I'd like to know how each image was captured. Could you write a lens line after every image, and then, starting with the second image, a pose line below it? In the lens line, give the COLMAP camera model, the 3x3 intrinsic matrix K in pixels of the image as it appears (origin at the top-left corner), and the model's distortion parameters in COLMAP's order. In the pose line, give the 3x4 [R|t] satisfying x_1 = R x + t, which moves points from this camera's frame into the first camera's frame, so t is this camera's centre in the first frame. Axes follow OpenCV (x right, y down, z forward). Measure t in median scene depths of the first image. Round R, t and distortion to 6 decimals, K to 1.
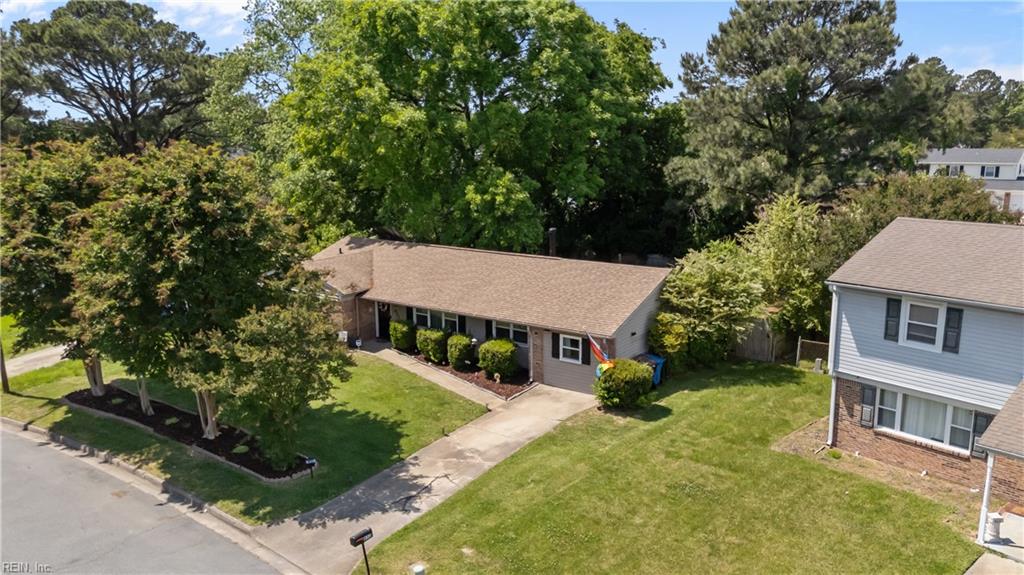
lens RADIAL K [[766.5, 0, 511.6], [0, 766.5, 288.6], [0, 0, 1]] dist [0.019210, -0.011568]
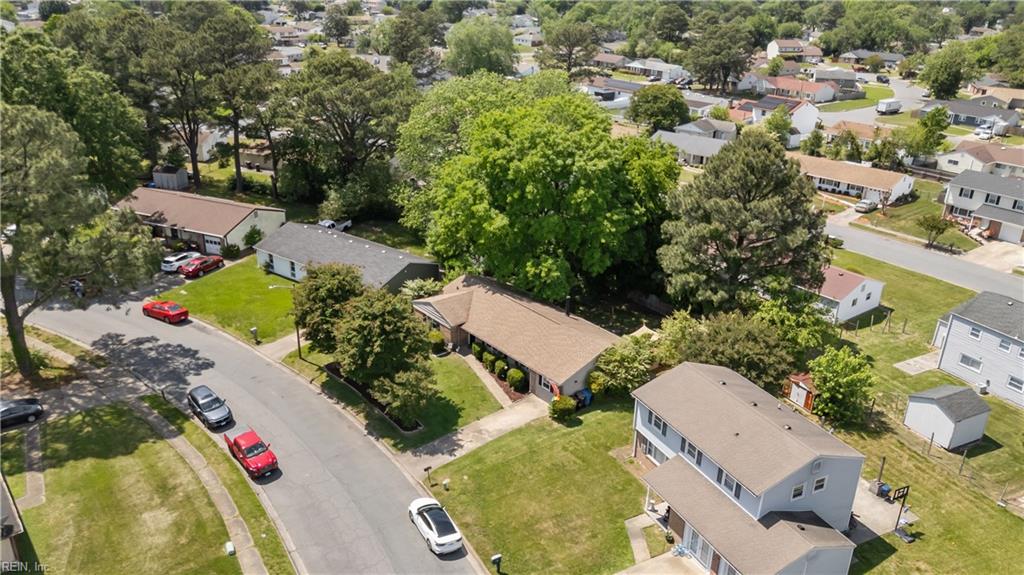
lens RADIAL K [[766.5, 0, 512.9], [0, 766.5, 286.8], [0, 0, 1]] dist [0.019210, -0.011568]
pose [[0.969335, 0.135178, -0.205223, 0.437534], [-0.091588, 0.973671, 0.208748, -0.694600], [0.228038, -0.183551, 0.956194, -1.122291]]
